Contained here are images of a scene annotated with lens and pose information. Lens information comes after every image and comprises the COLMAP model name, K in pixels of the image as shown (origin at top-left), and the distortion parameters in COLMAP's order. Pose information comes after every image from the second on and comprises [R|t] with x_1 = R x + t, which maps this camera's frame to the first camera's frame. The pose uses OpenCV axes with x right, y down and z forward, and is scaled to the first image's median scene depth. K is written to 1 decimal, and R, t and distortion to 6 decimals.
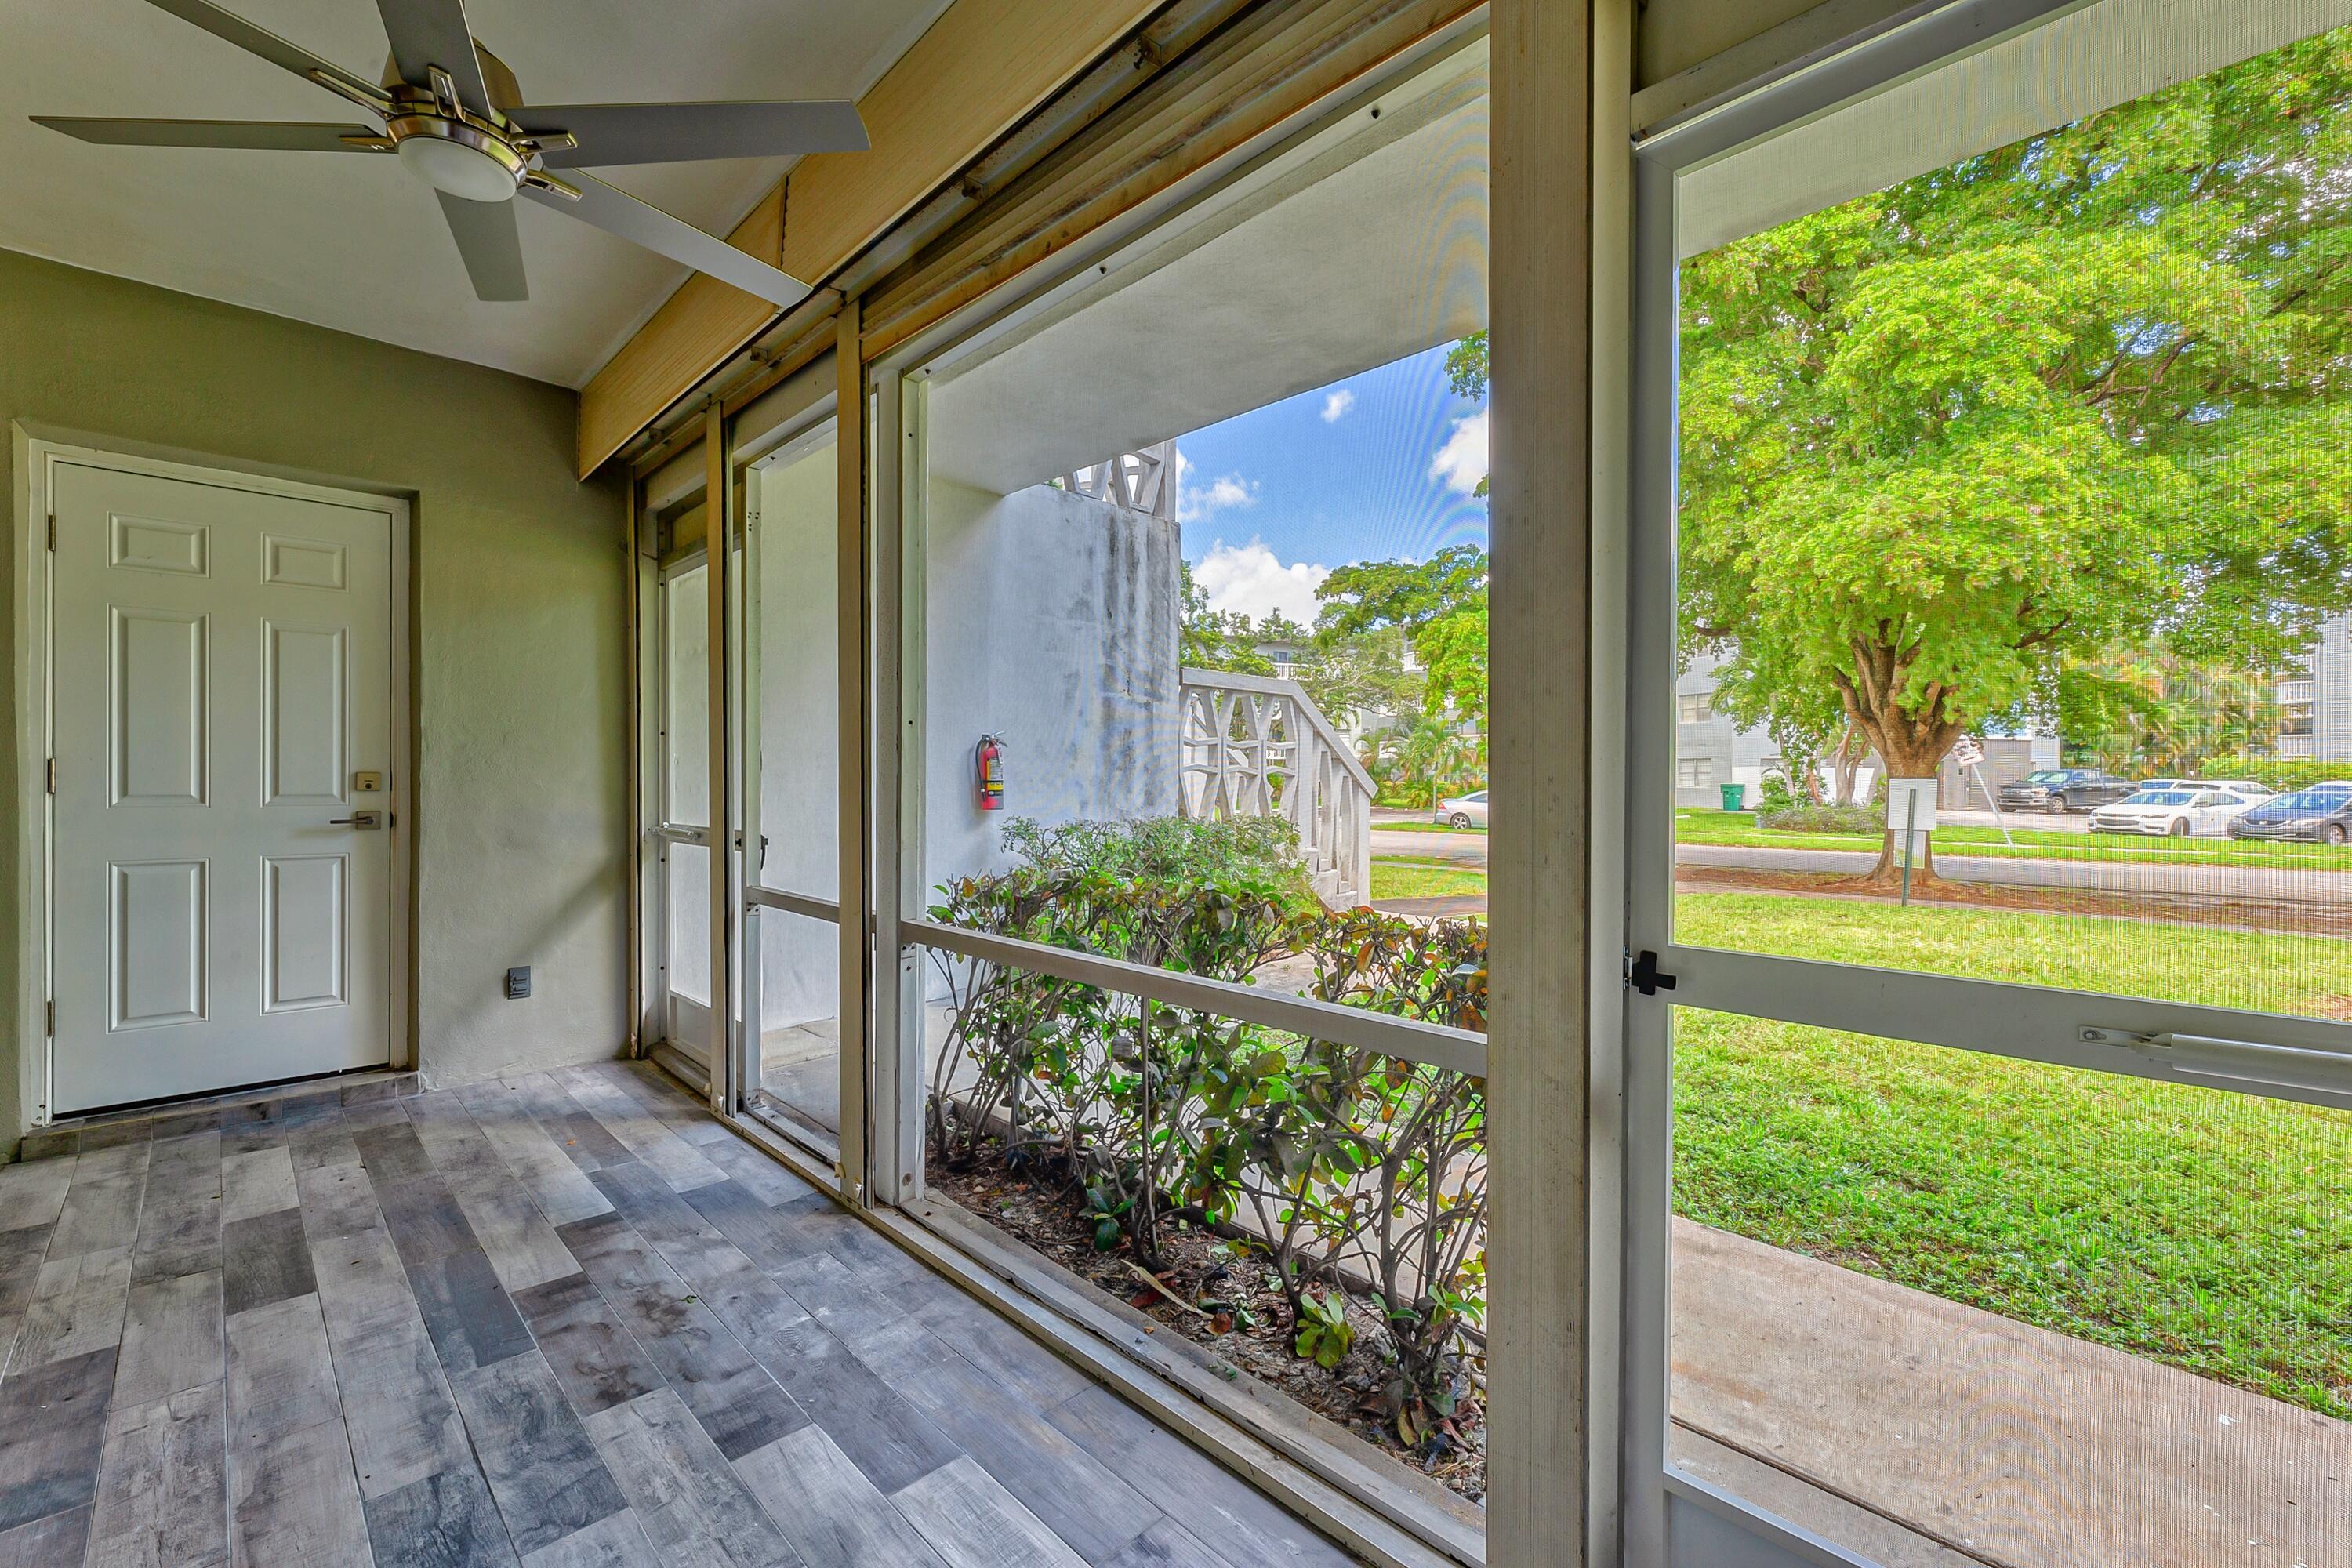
lens RADIAL K [[961.8, 0, 1181.6], [0, 961.8, 792.4], [0, 0, 1]] dist [0.002069, -0.000029]
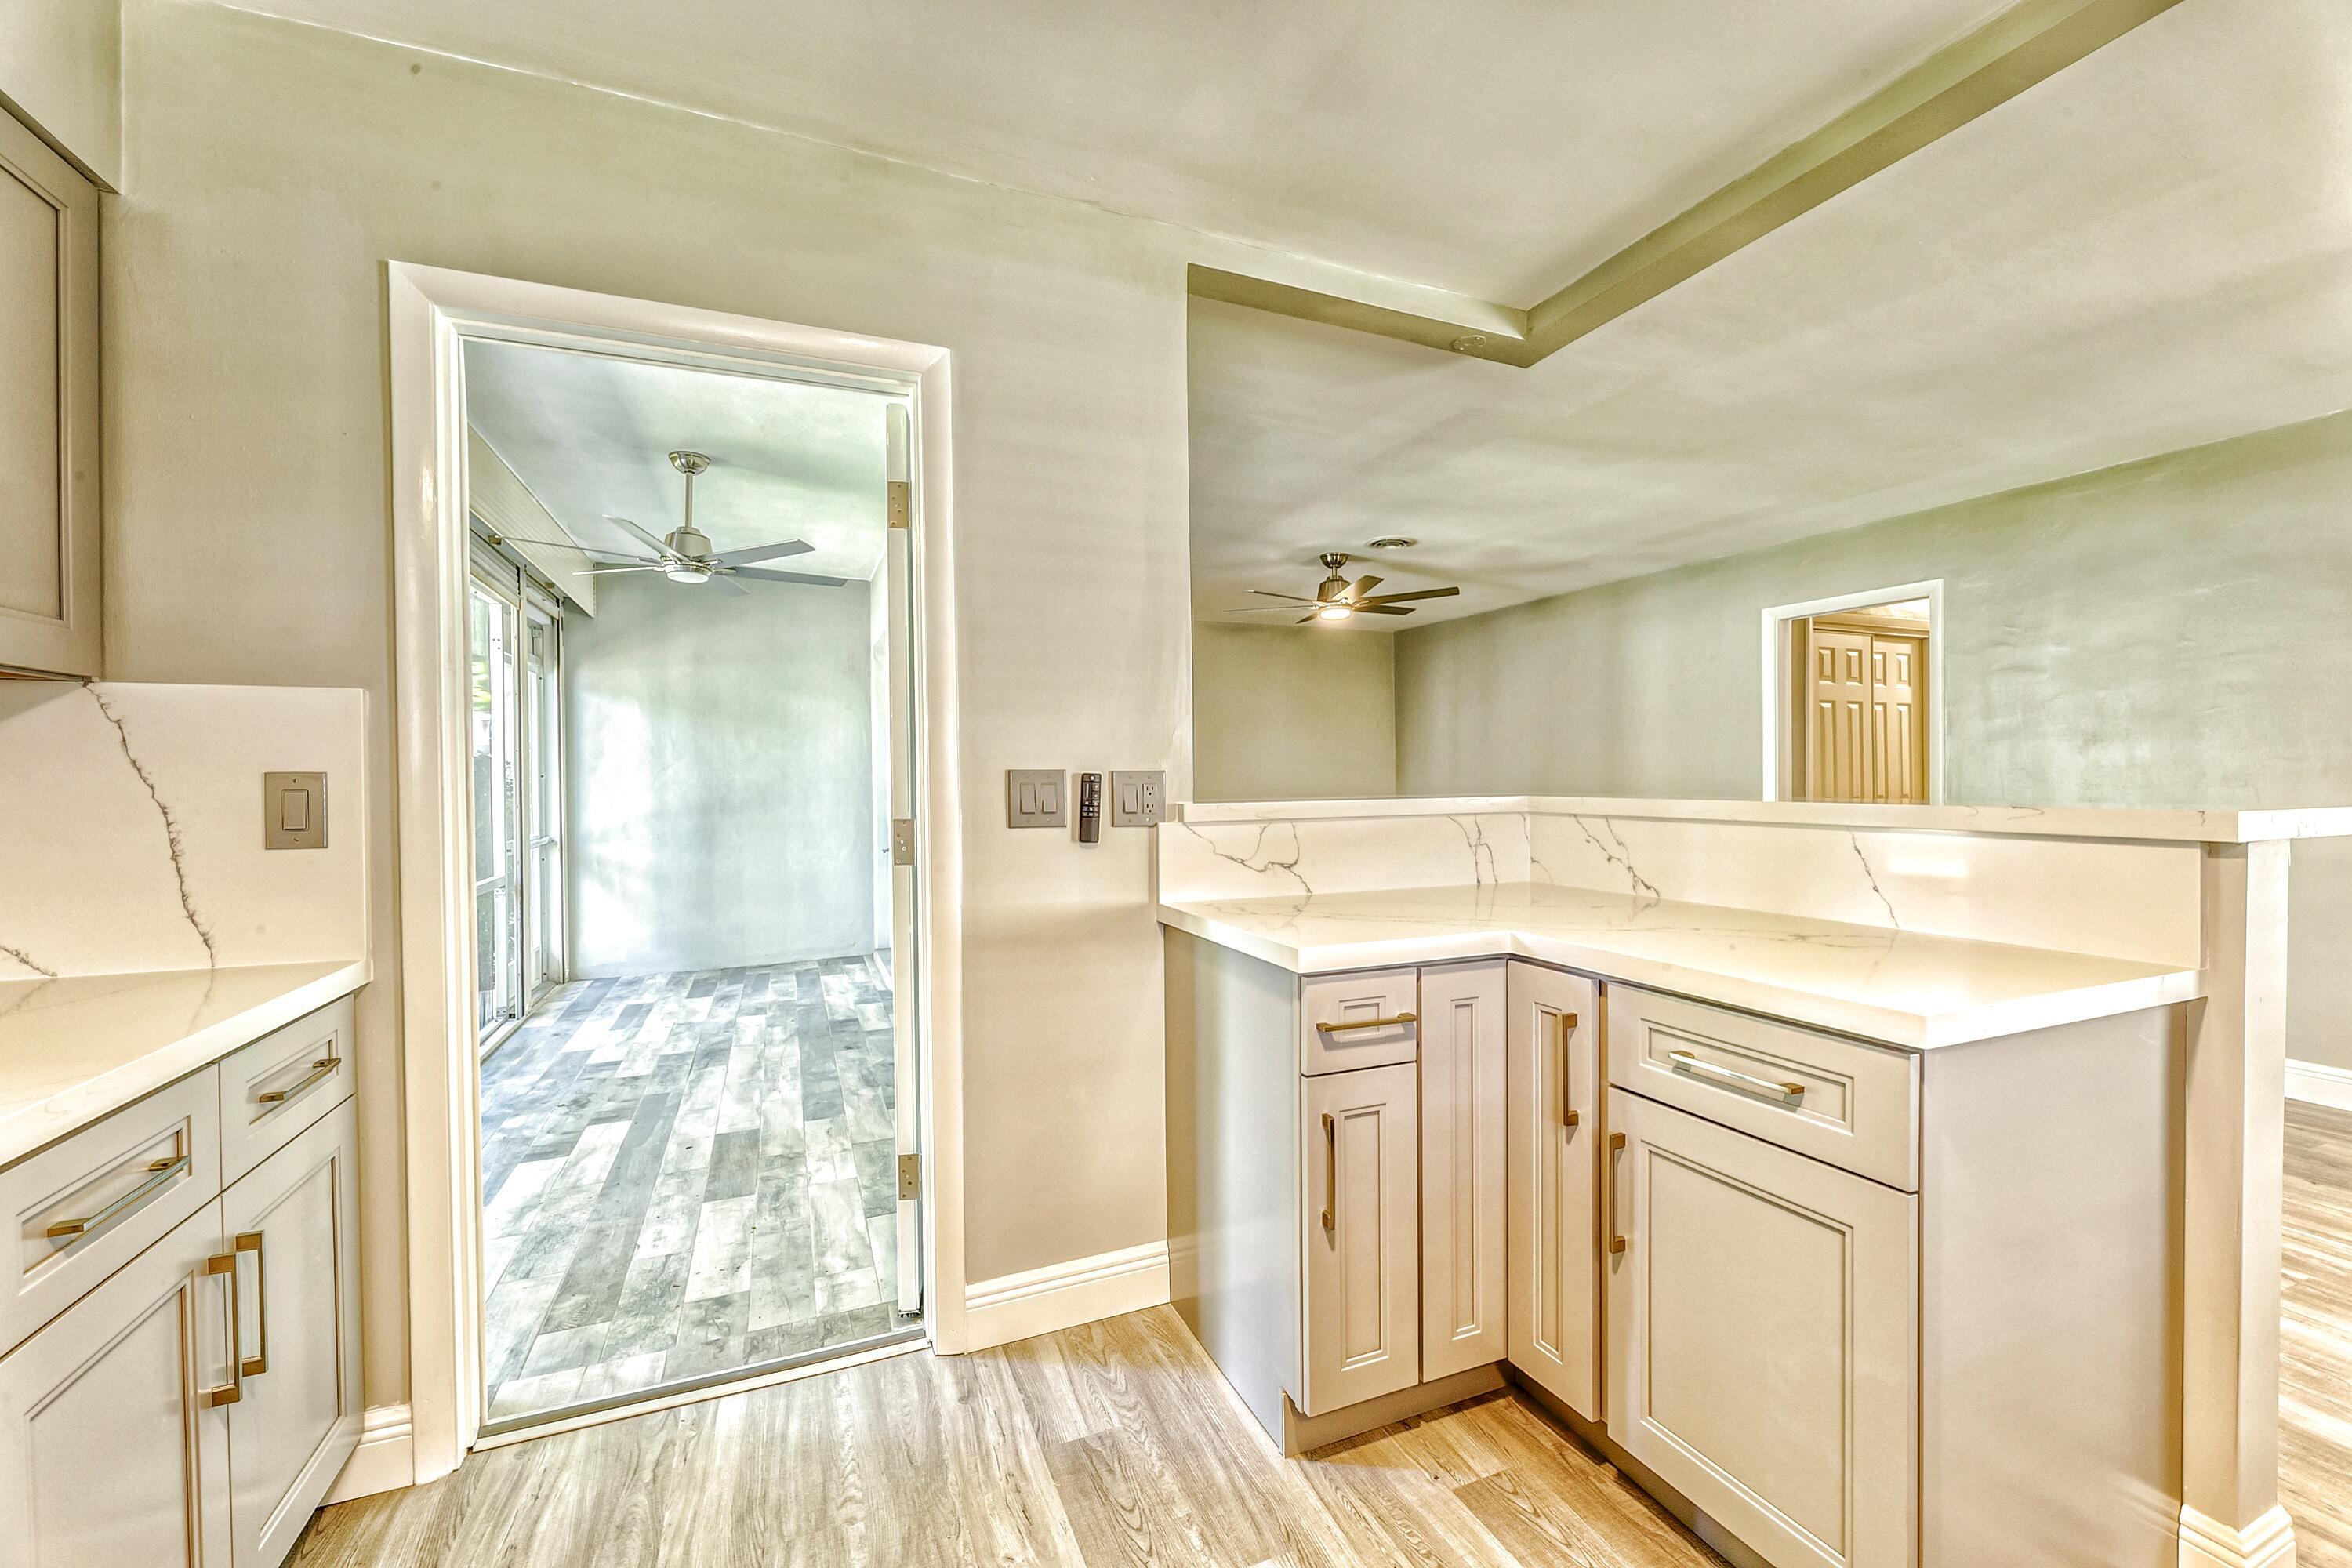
lens RADIAL K [[961.8, 0, 1179.6], [0, 961.8, 799.0], [0, 0, 1]] dist [0.002069, -0.000029]
pose [[-0.922136, -0.009756, 0.386742, -2.519224], [0.006844, 0.999114, 0.041523, -0.115579], [-0.386805, 0.040936, -0.921253, 2.441288]]
